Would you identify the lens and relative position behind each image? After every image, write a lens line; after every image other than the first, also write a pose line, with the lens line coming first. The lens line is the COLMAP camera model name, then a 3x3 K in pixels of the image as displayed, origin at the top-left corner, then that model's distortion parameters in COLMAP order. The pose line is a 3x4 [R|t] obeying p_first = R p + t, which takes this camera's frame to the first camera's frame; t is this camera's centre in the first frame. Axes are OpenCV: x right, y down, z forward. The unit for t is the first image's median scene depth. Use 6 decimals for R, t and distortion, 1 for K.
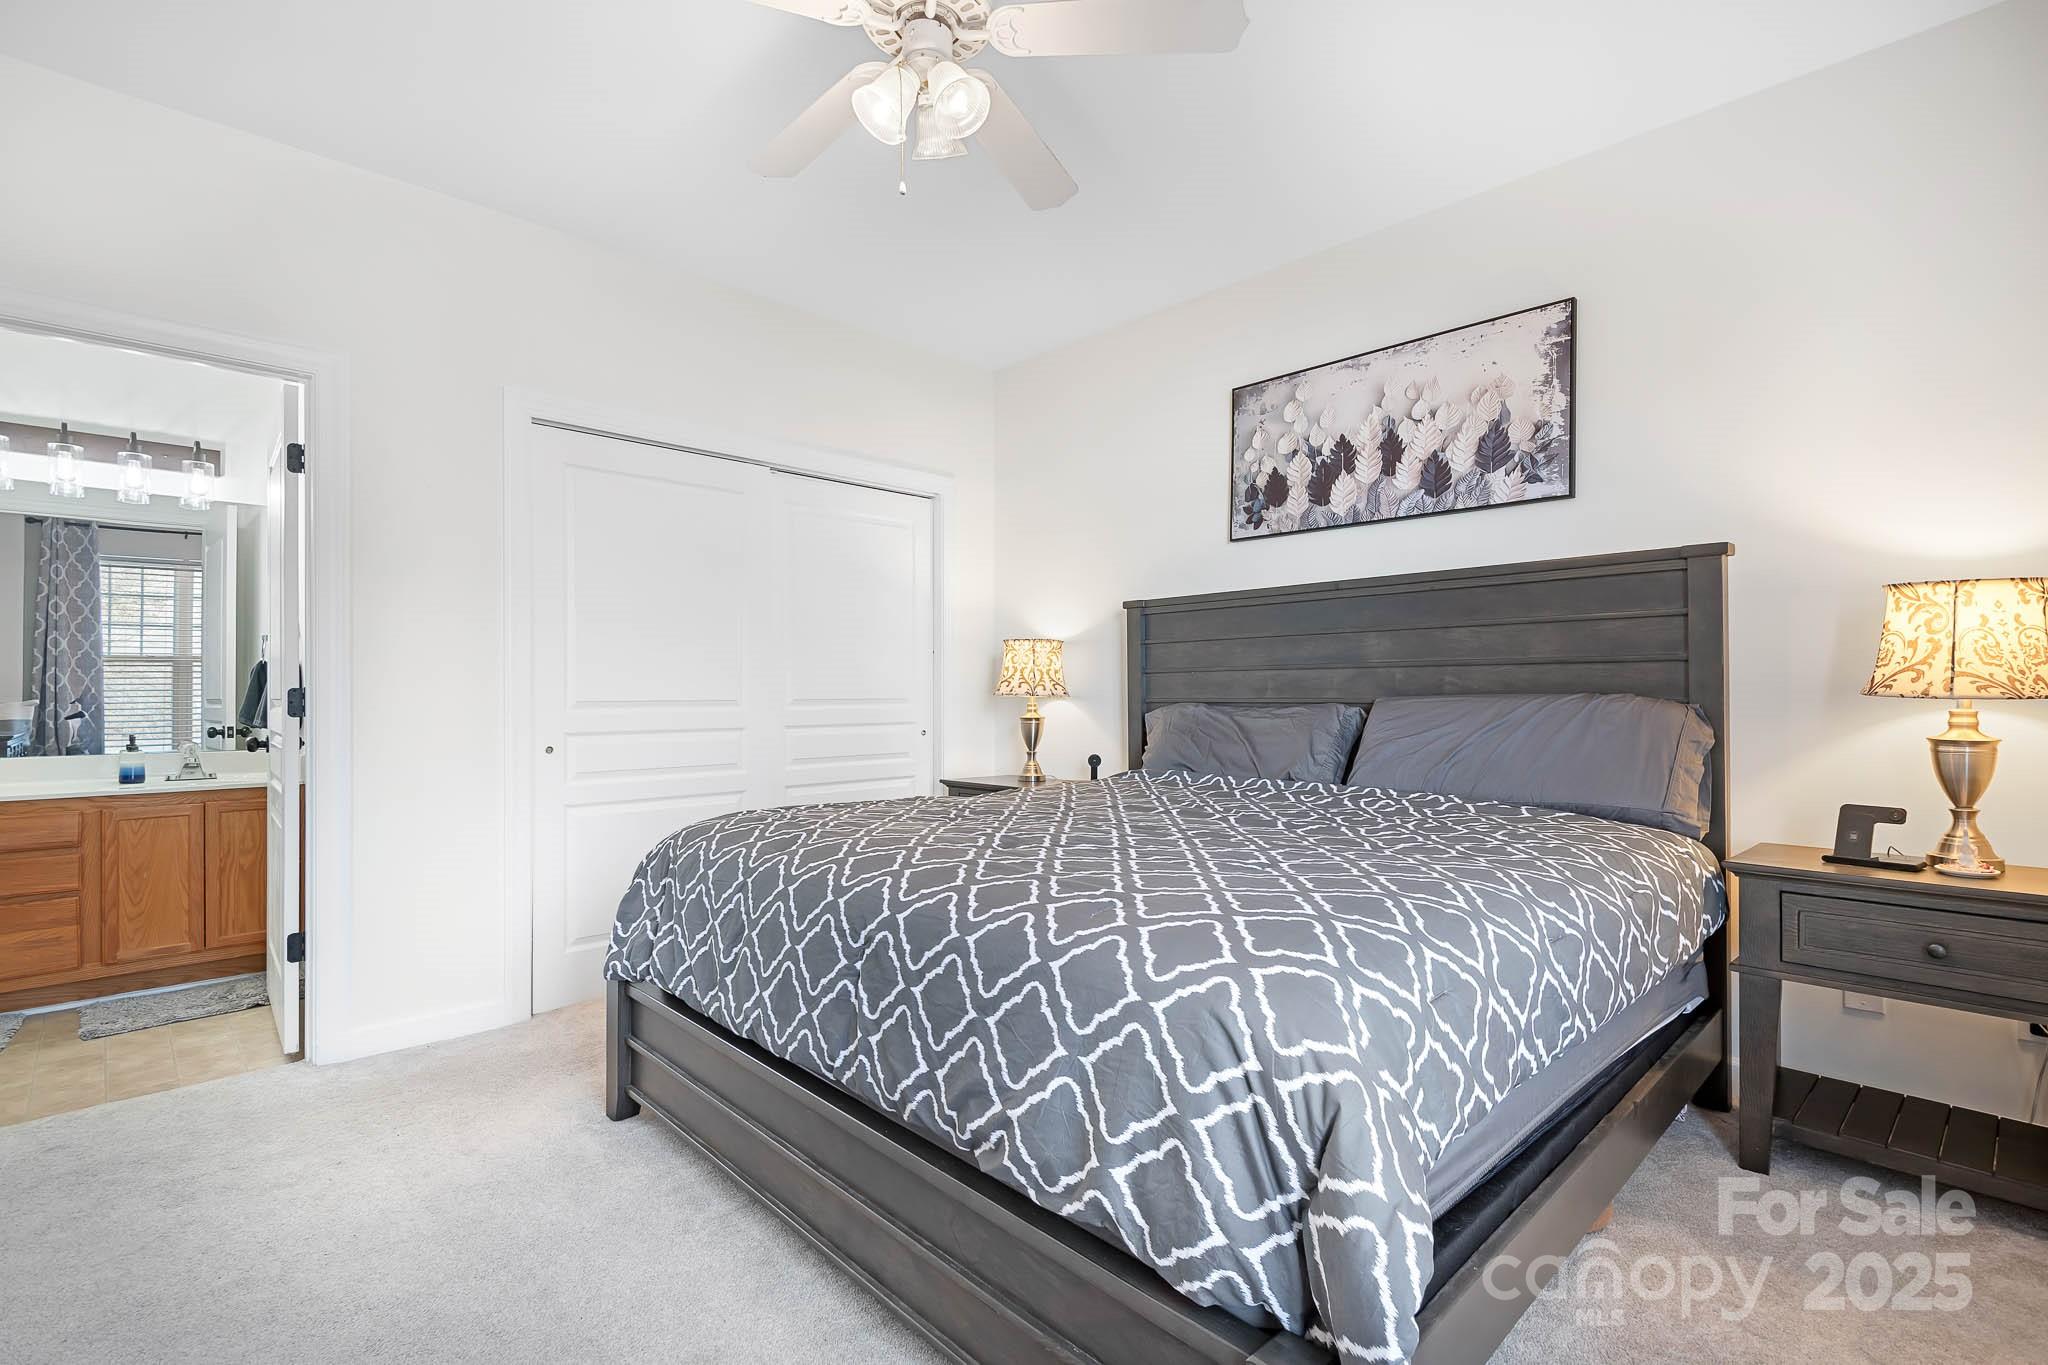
lens RADIAL K [[939.5, 0, 1034.0], [0, 939.5, 686.9], [0, 0, 1]] dist [-0.000183, -0.000219]
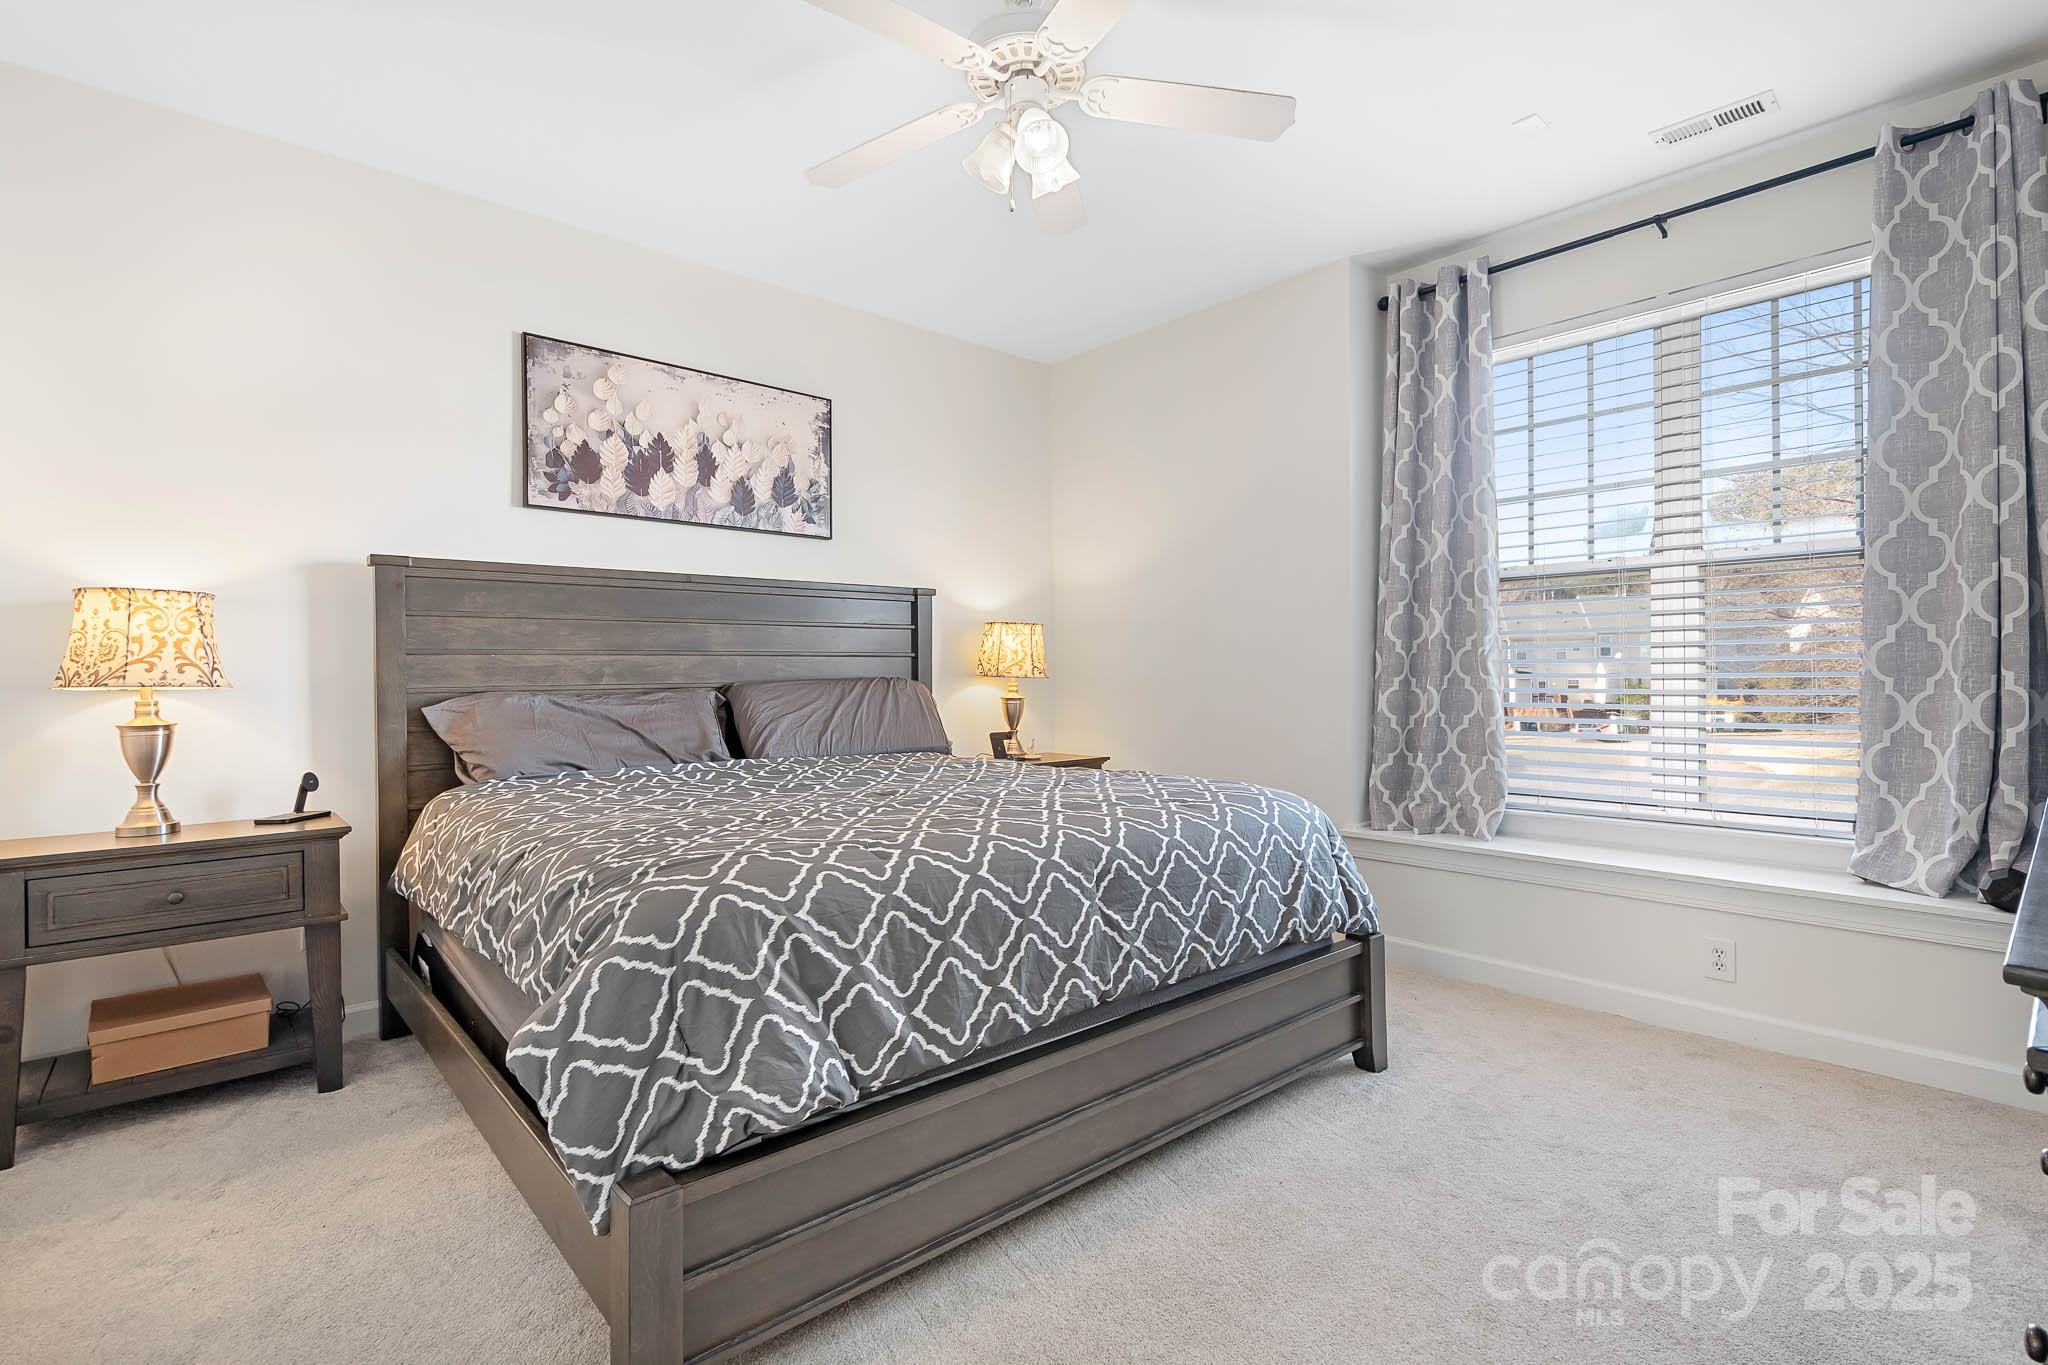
lens RADIAL K [[939.5, 0, 1034.0], [0, 939.5, 686.9], [0, 0, 1]] dist [-0.000183, -0.000219]
pose [[0.027682, -0.013380, 0.999527, -0.732911], [0.002090, 0.999909, 0.013327, 0.002826], [-0.999615, 0.001720, 0.027708, 0.564455]]
